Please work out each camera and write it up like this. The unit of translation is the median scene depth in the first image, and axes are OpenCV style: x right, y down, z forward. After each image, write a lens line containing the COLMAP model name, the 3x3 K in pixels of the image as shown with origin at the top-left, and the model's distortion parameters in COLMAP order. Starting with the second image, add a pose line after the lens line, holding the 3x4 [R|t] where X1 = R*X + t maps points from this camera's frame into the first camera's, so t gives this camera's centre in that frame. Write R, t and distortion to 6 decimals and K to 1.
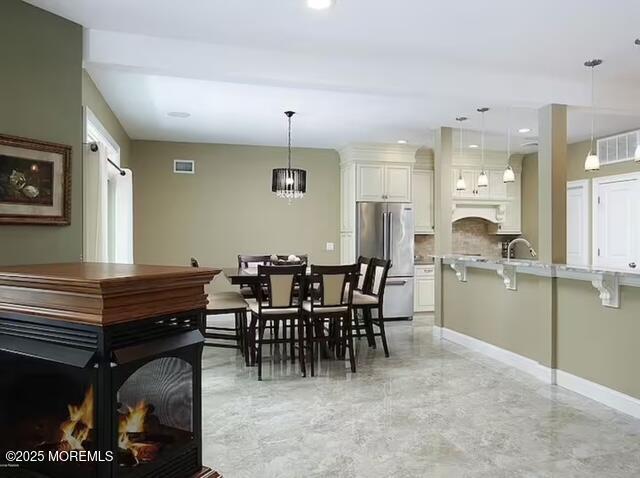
lens RADIAL K [[478.5, 0, 320.0], [0, 478.5, 239.0], [0, 0, 1]] dist [-0.002733, 0.007829]
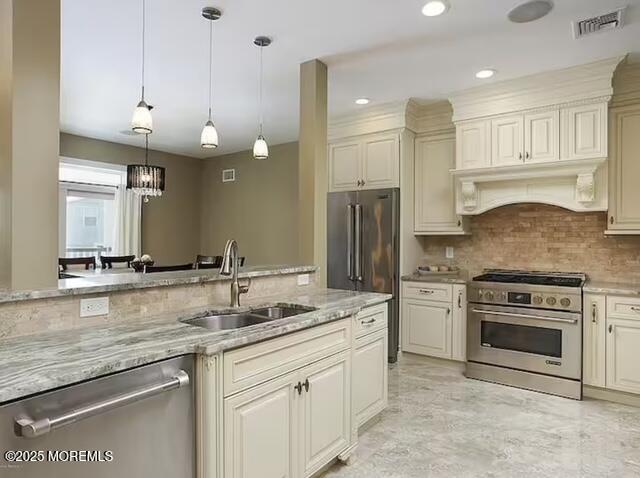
lens RADIAL K [[386.5, 0, 320.0], [0, 386.5, 239.0], [0, 0, 1]] dist [-0.001895, 0.000435]
pose [[0.614372, 0.006335, -0.788991, 0.751131], [-0.006576, 0.999974, 0.002908, -0.006861], [0.788989, 0.003402, 0.614397, 0.801262]]
